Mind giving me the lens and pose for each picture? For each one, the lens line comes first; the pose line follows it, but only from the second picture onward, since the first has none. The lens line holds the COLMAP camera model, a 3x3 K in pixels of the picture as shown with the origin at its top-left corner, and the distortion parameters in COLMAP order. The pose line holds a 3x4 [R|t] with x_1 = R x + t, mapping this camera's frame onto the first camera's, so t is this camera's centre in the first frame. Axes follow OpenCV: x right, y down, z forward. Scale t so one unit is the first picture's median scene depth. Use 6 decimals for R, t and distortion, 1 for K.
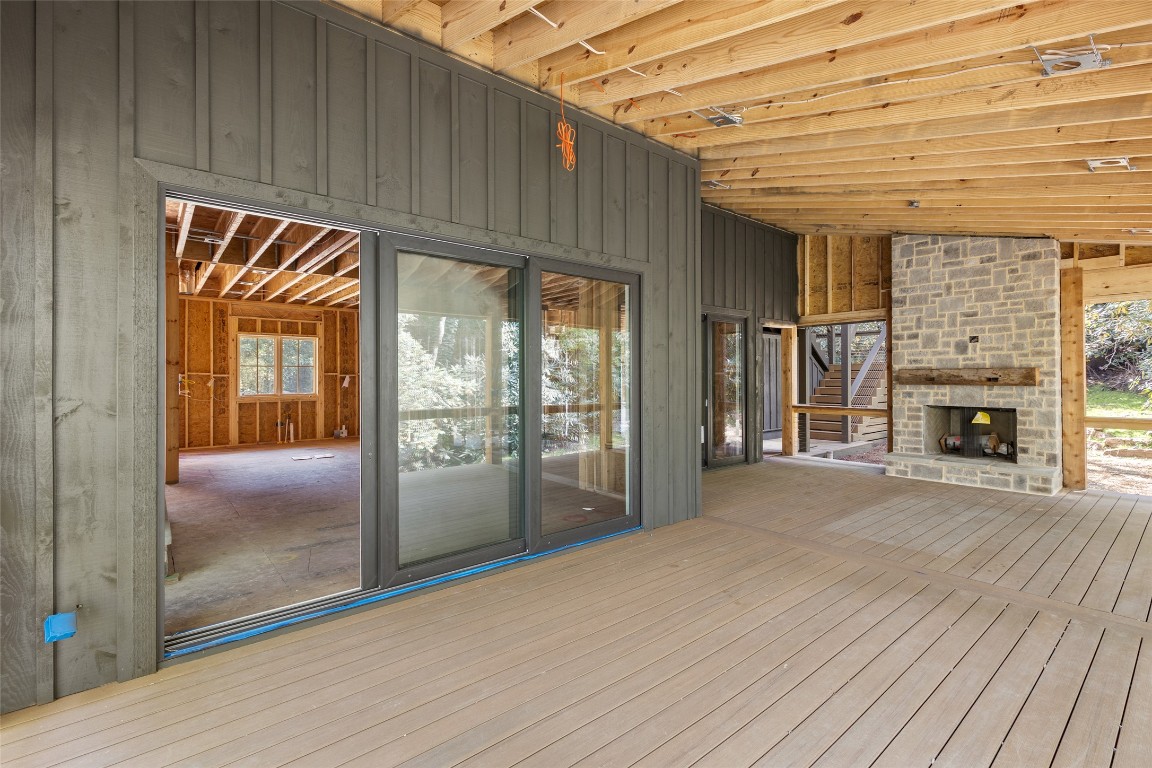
lens RADIAL K [[516.0, 0, 576.2], [0, 516.0, 377.6], [0, 0, 1]] dist [0.006969, -0.002160]
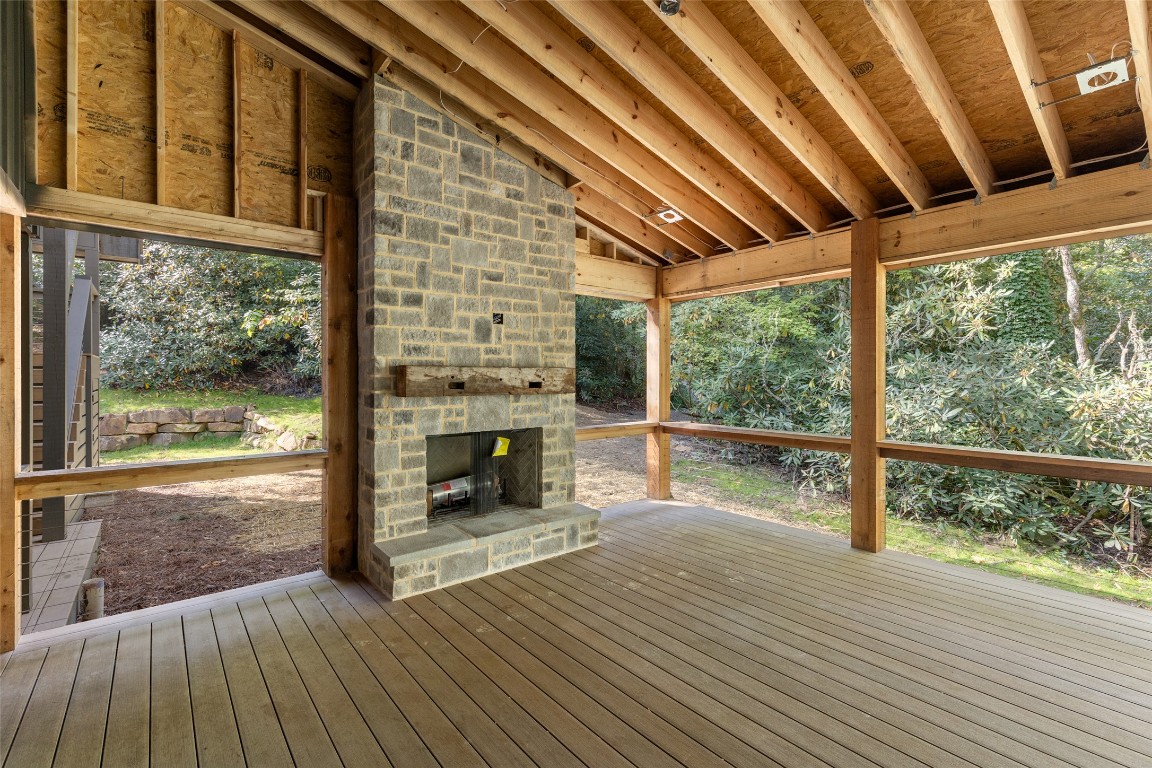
lens RADIAL K [[516.0, 0, 576.7], [0, 516.0, 379.8], [0, 0, 1]] dist [0.006969, -0.002160]
pose [[0.002774, 0.001692, 0.999995, 0.161150], [0.003833, 0.999991, -0.001702, -0.001151], [-0.999989, 0.003837, 0.002767, 0.888981]]
